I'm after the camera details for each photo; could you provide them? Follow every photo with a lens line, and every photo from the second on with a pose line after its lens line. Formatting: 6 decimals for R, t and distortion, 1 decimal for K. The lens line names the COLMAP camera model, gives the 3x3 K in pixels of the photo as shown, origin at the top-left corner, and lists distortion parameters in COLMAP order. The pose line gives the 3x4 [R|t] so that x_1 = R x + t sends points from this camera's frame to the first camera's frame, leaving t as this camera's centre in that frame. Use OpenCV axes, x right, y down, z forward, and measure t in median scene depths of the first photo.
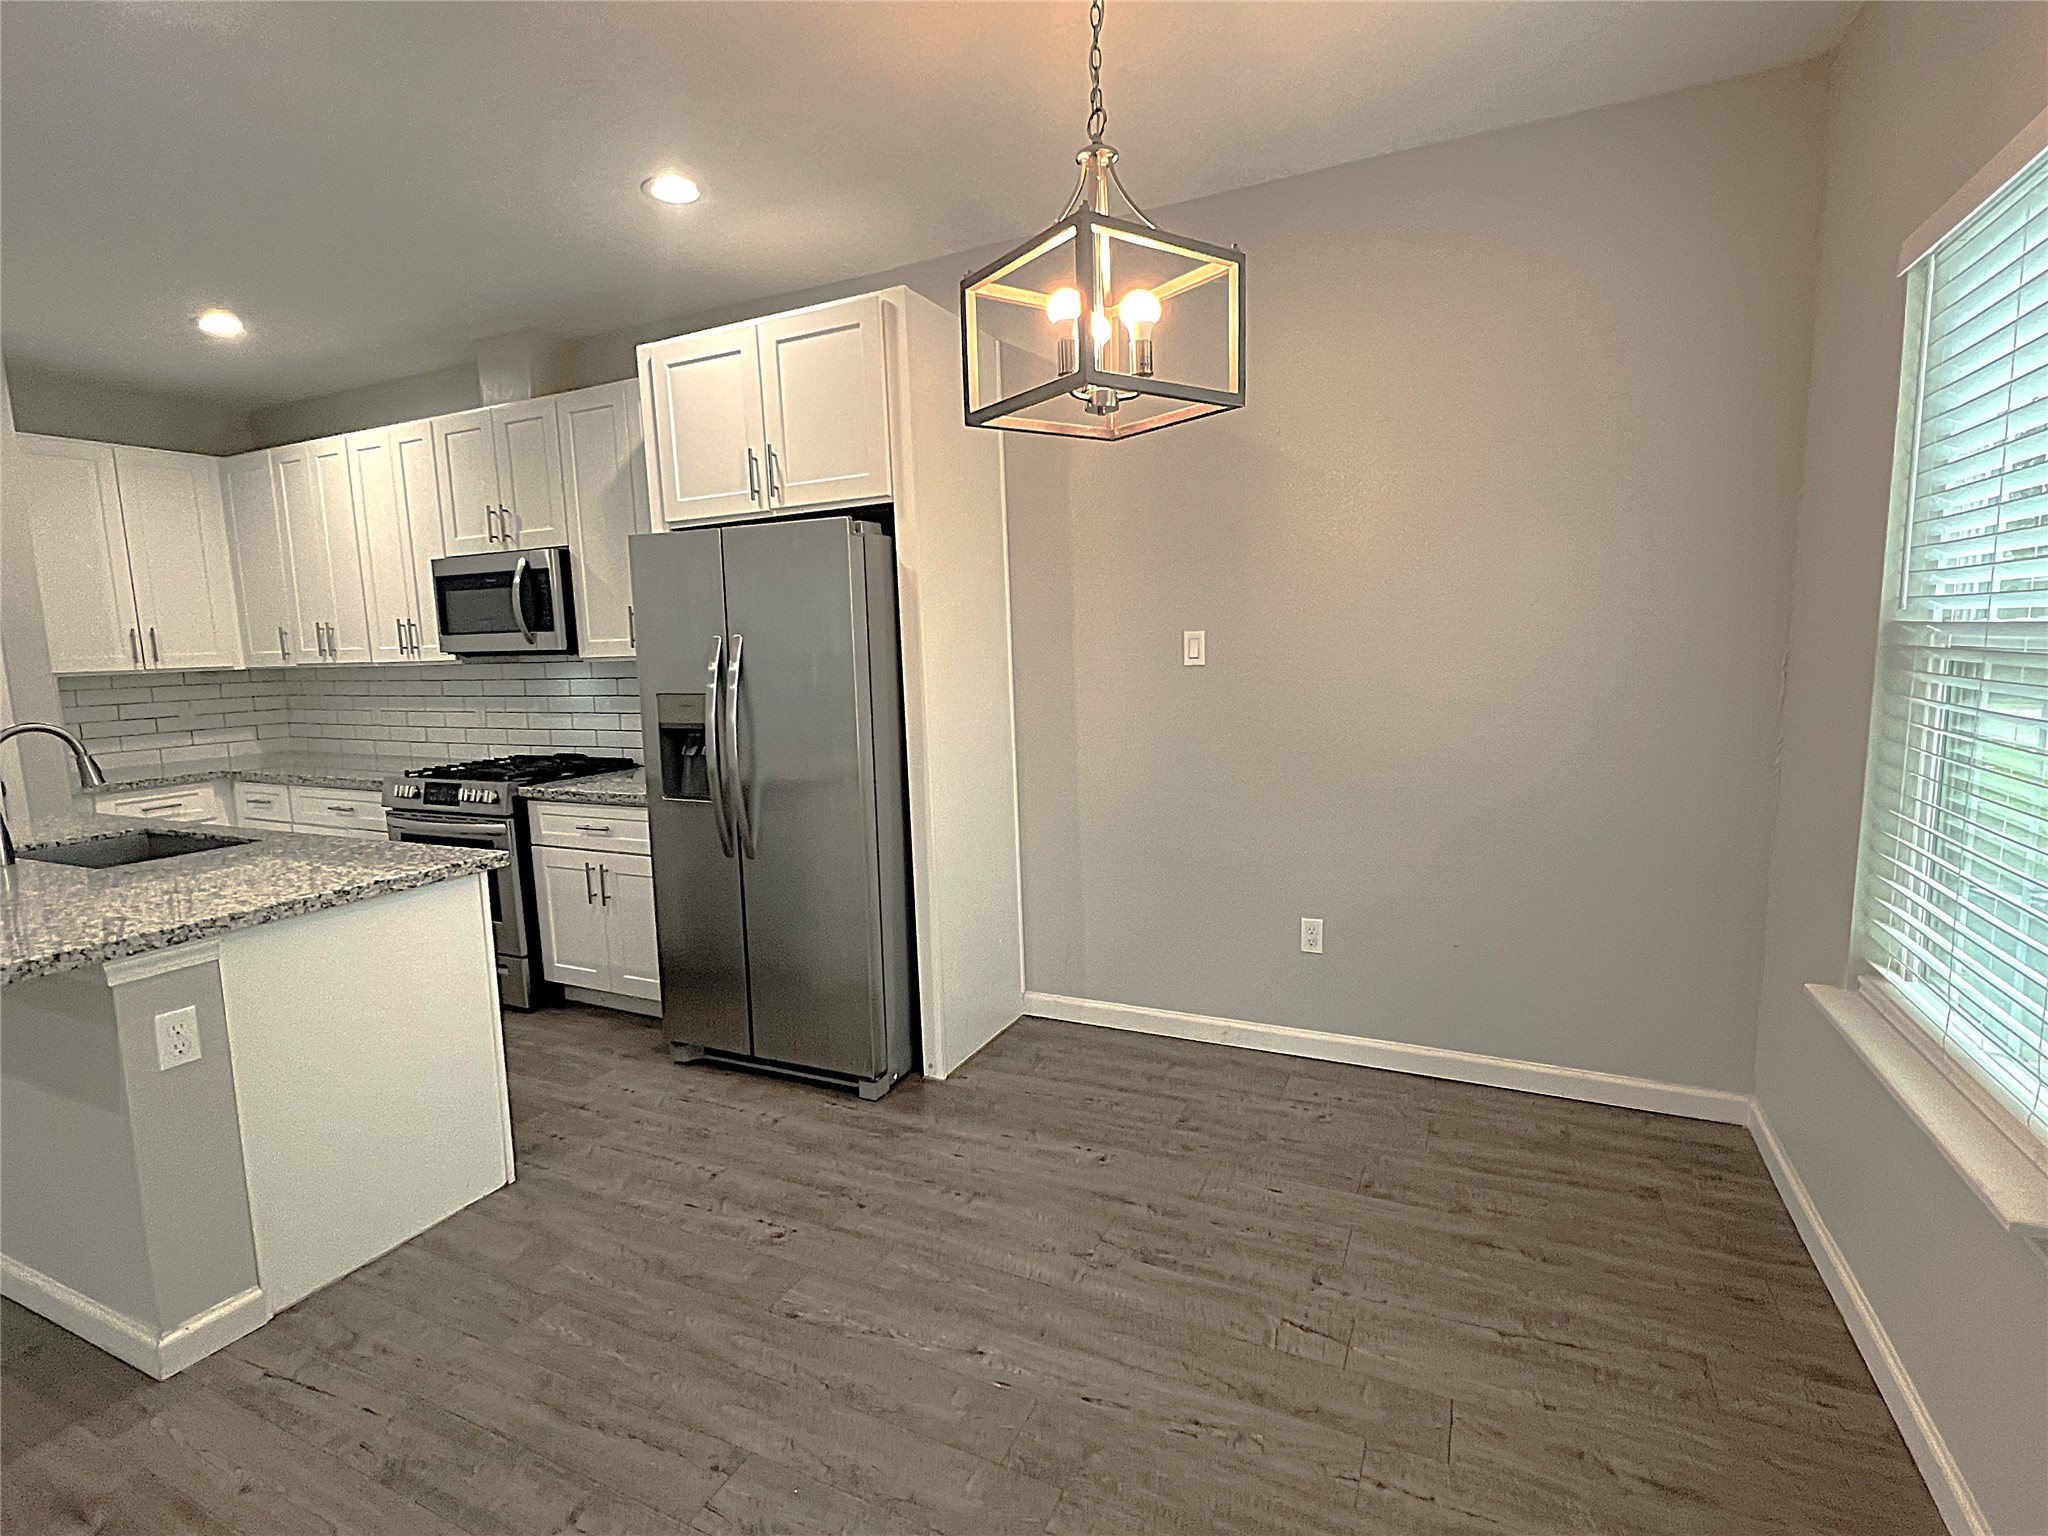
lens RADIAL K [[1004.9, 0, 1019.8], [0, 1004.9, 759.4], [0, 0, 1]] dist [0.006638, 0.000884]
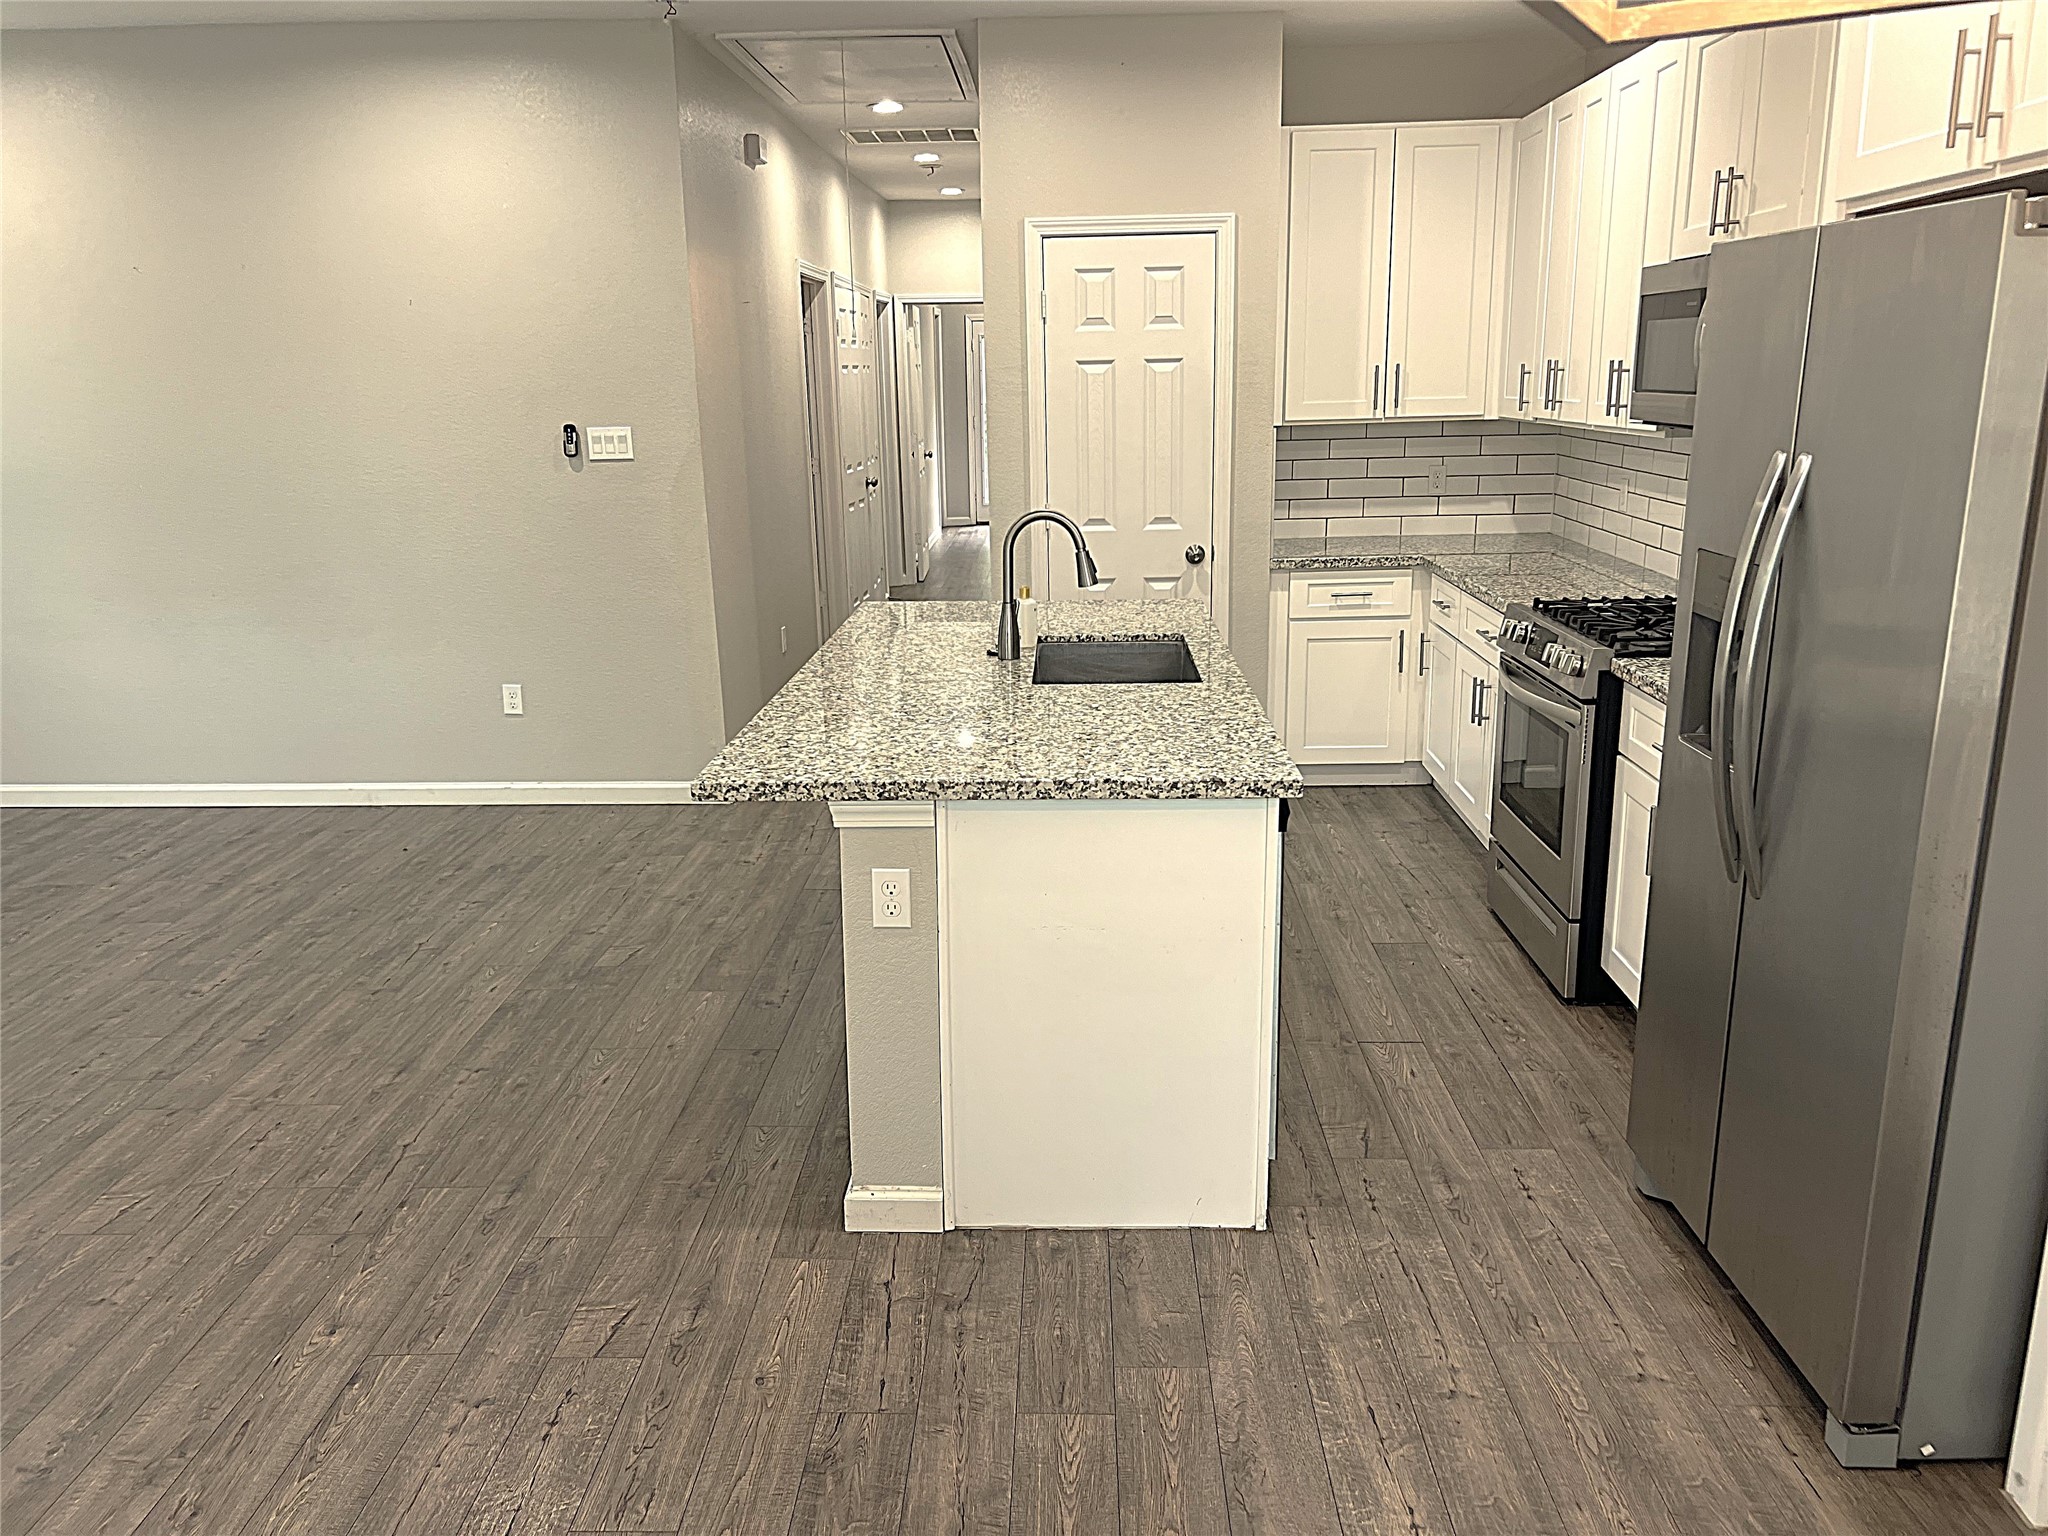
lens RADIAL K [[1554.8, 0, 1022.5], [0, 1554.8, 774.7], [0, 0, 1]] dist [0.066537, -0.066244]
pose [[0.408747, 0.252943, -0.876895, 0.271095], [-0.104571, 0.967478, 0.230328, -0.109143], [0.906637, -0.002449, 0.421904, 0.334221]]
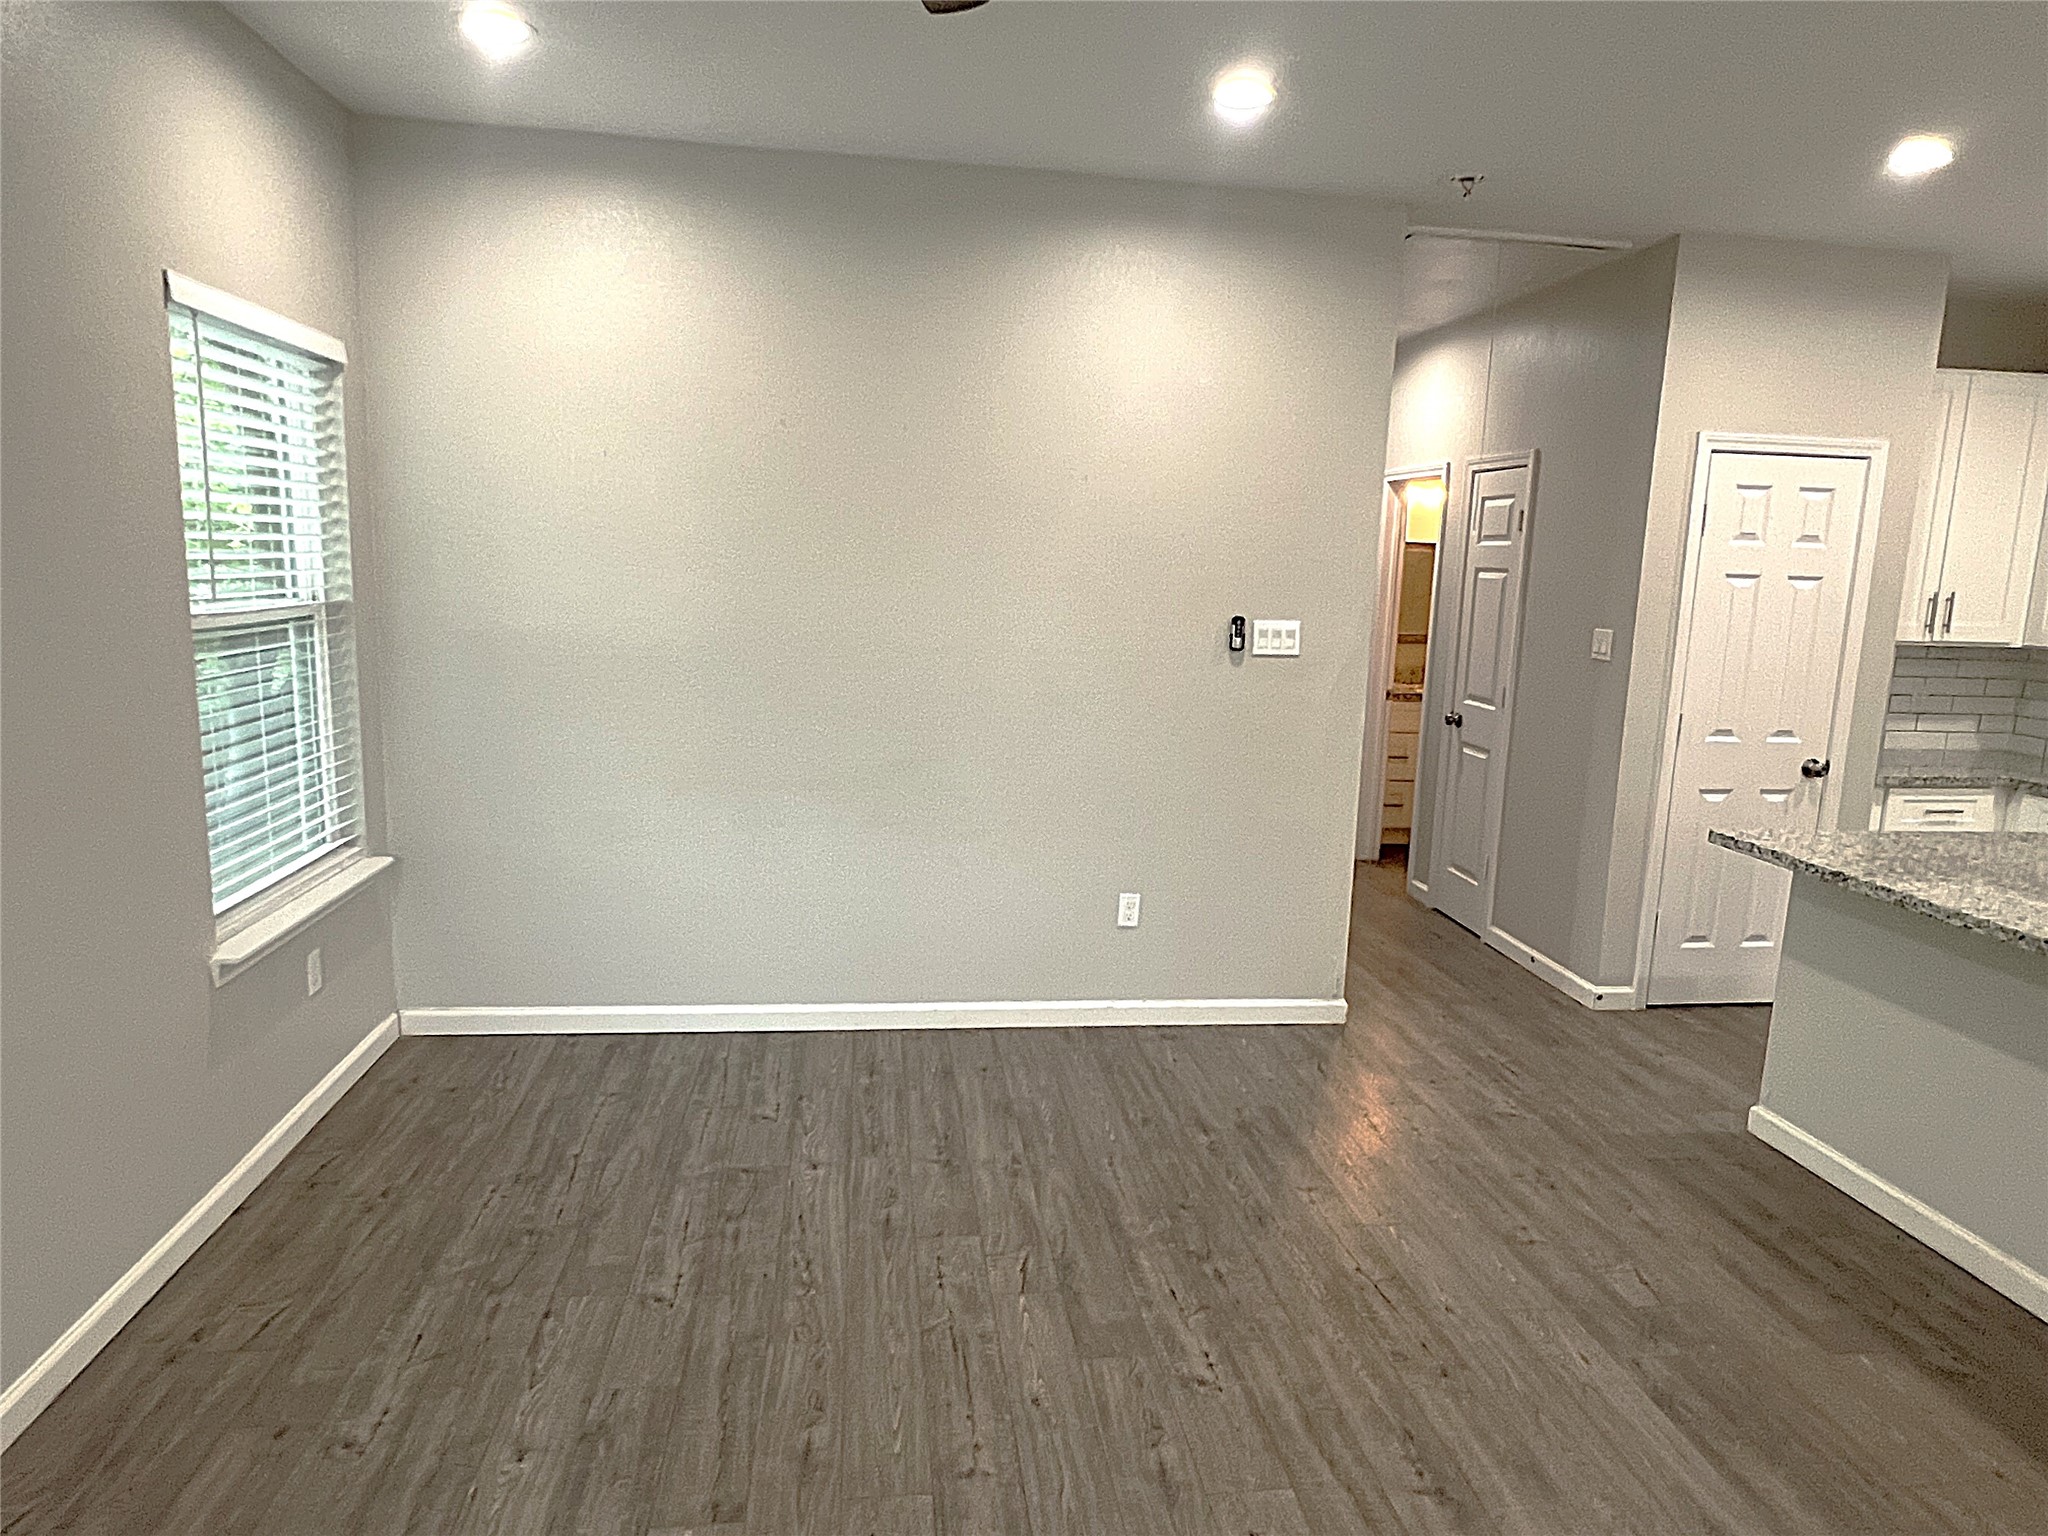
lens RADIAL K [[1227.9, 0, 1034.6], [0, 1227.9, 770.9], [0, 0, 1]] dist [0.000072, -0.002273]
pose [[0.552637, 0.191518, -0.811119, -0.663714], [-0.150659, 0.980162, 0.128783, -0.003479], [0.819691, 0.051032, 0.570527, -0.285733]]
